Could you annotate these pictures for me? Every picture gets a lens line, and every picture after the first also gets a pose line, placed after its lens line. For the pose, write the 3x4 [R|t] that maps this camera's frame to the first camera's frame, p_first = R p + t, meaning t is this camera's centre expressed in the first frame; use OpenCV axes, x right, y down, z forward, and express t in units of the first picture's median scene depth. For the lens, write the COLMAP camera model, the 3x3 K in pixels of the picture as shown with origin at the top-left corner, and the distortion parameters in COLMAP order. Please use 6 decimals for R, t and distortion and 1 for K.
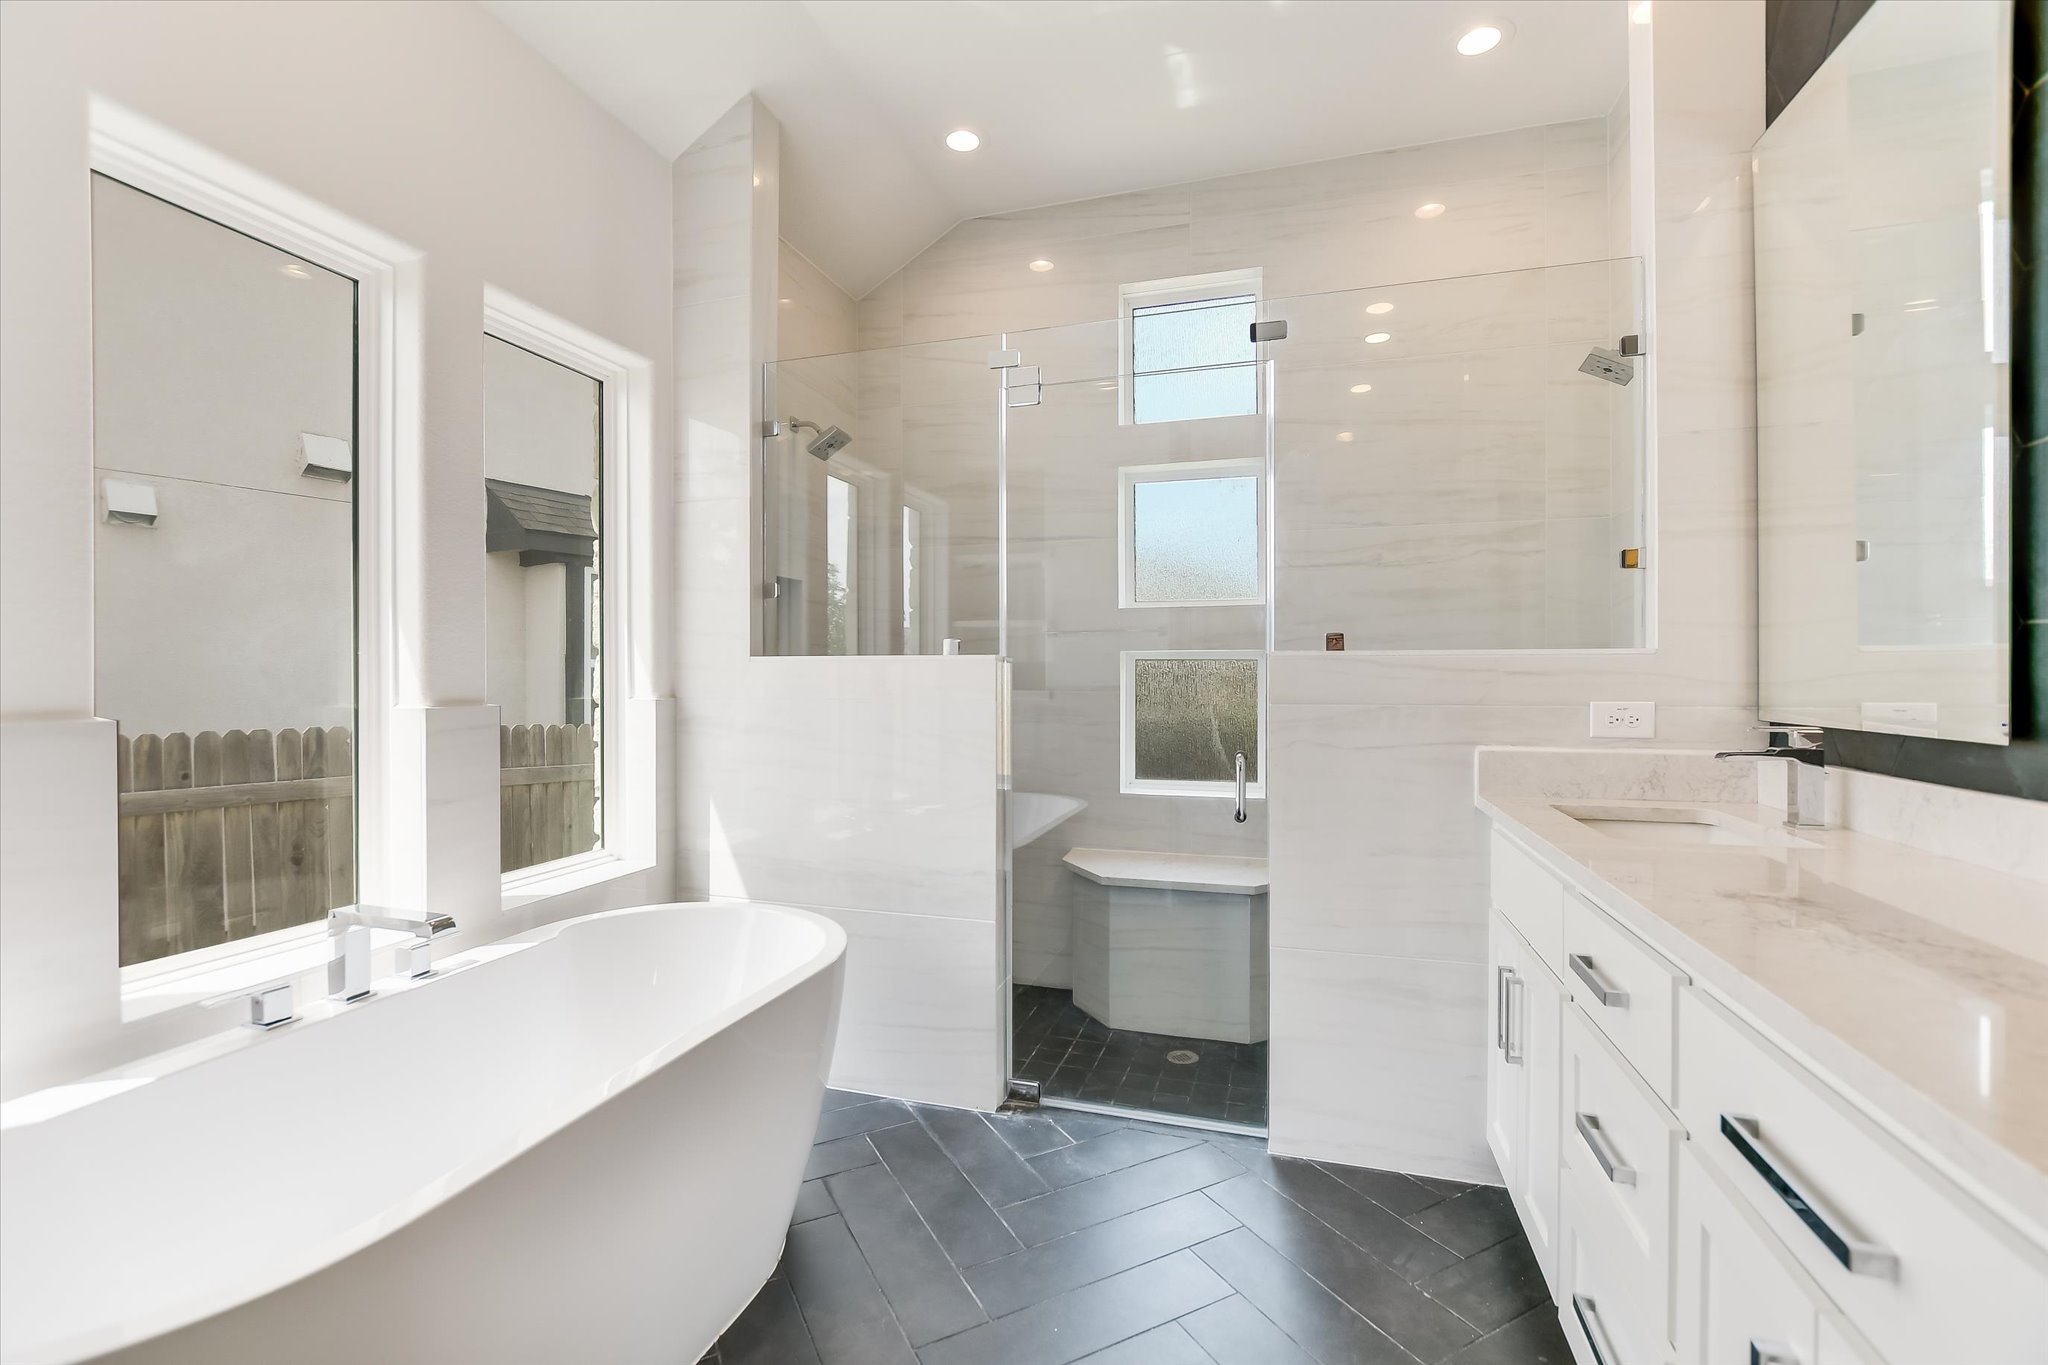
lens RADIAL K [[912.3, 0, 1015.2], [0, 912.3, 677.2], [0, 0, 1]] dist [-0.019602, 0.002625]
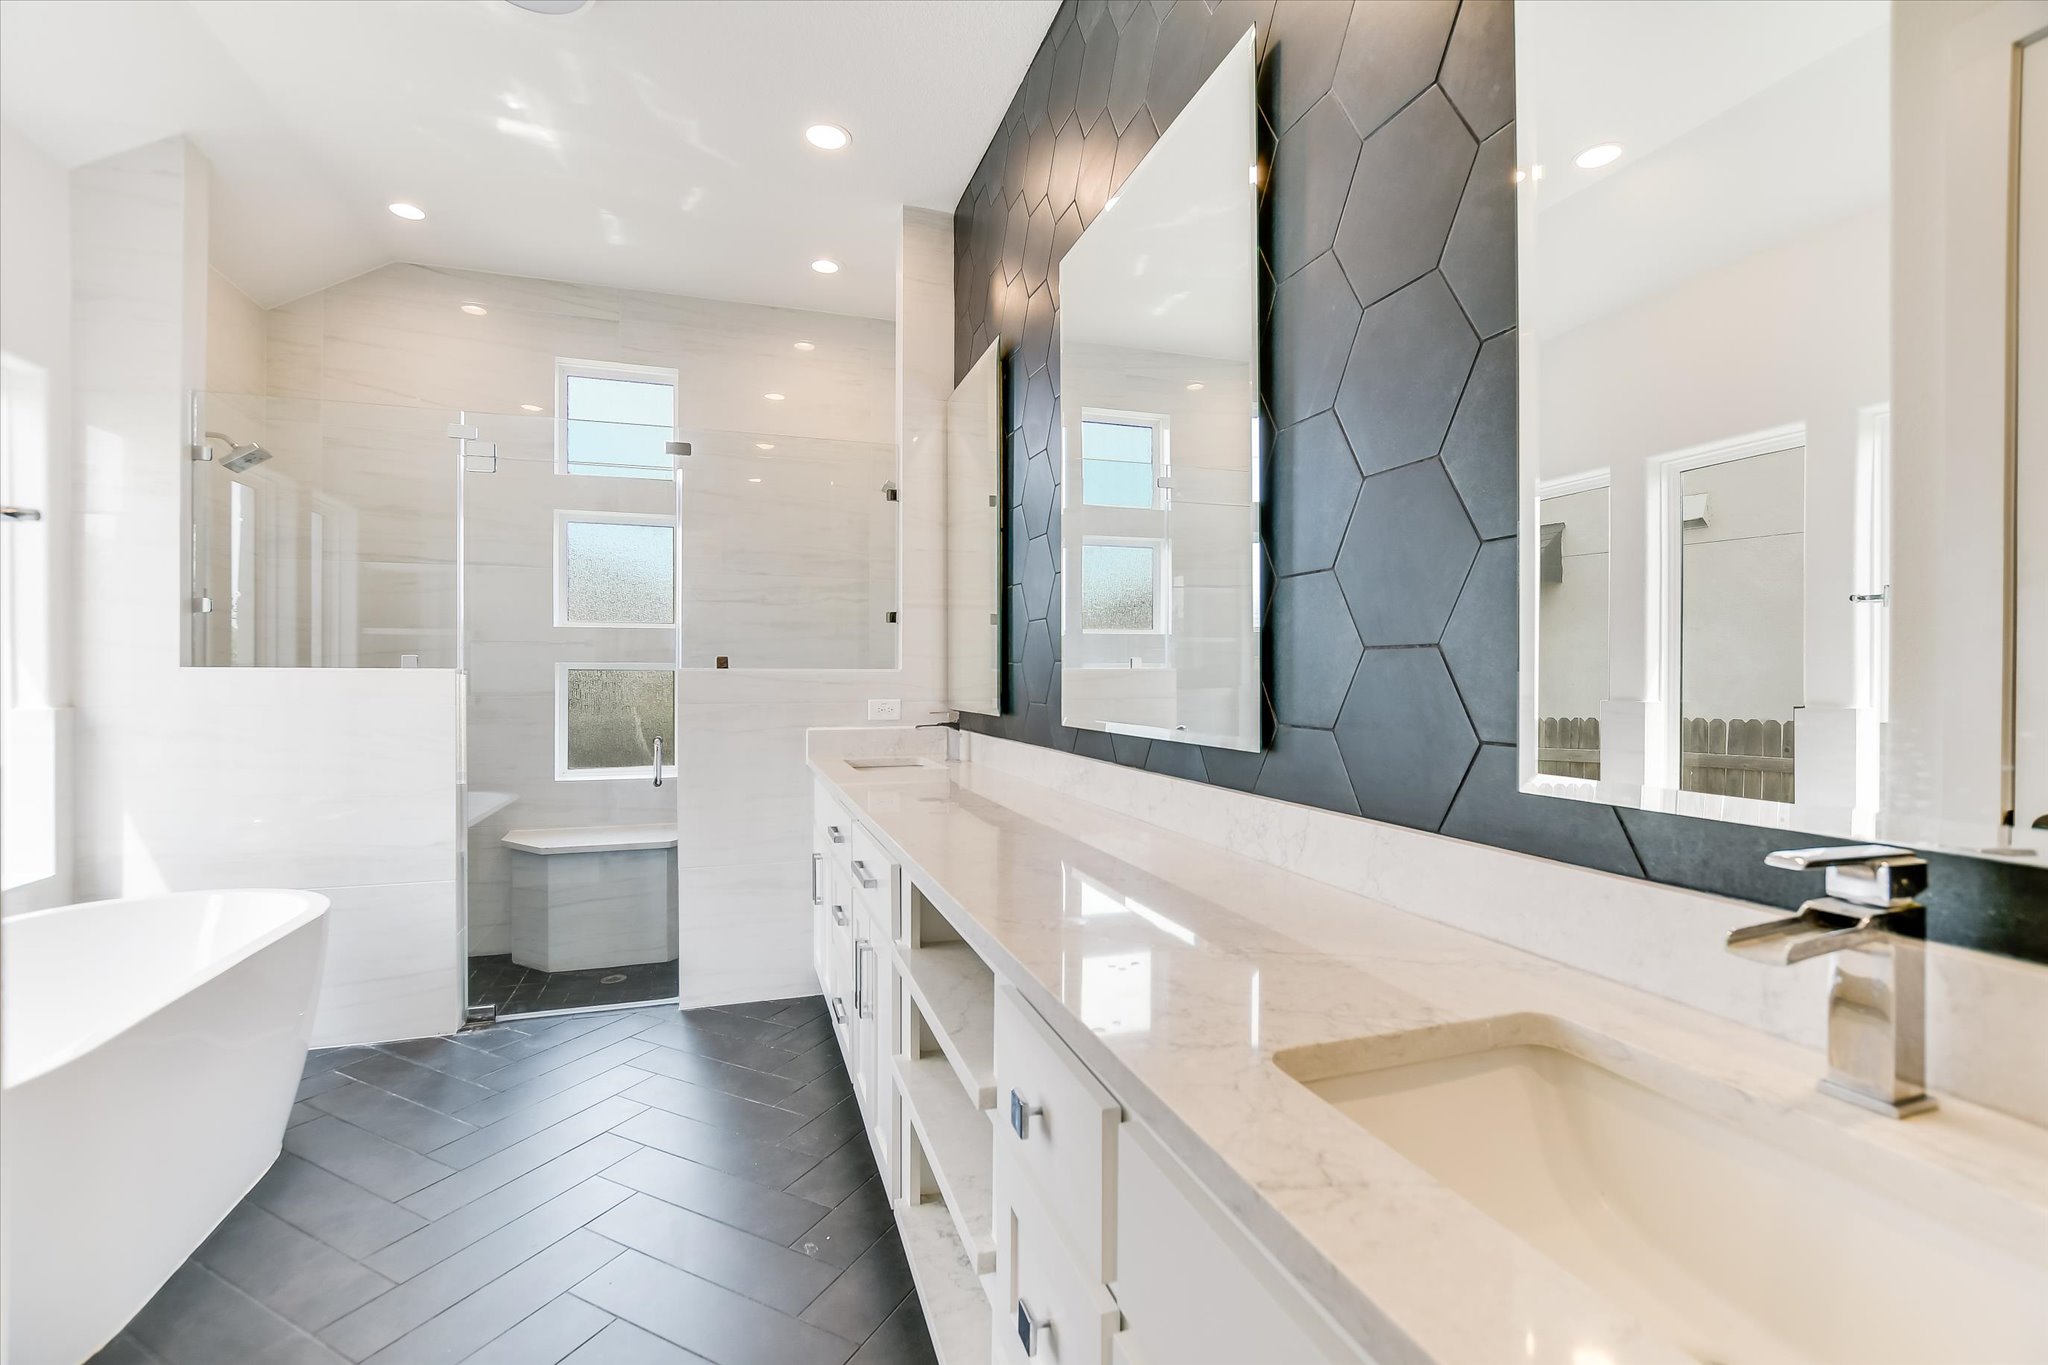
lens RADIAL K [[912.3, 0, 1019.7], [0, 912.3, 680.2], [0, 0, 1]] dist [-0.019602, 0.002625]
pose [[0.816734, -0.000436, 0.577014, -0.096951], [-0.000054, 1.000000, 0.000832, -0.008458], [-0.577015, -0.000710, 0.816734, -0.426464]]
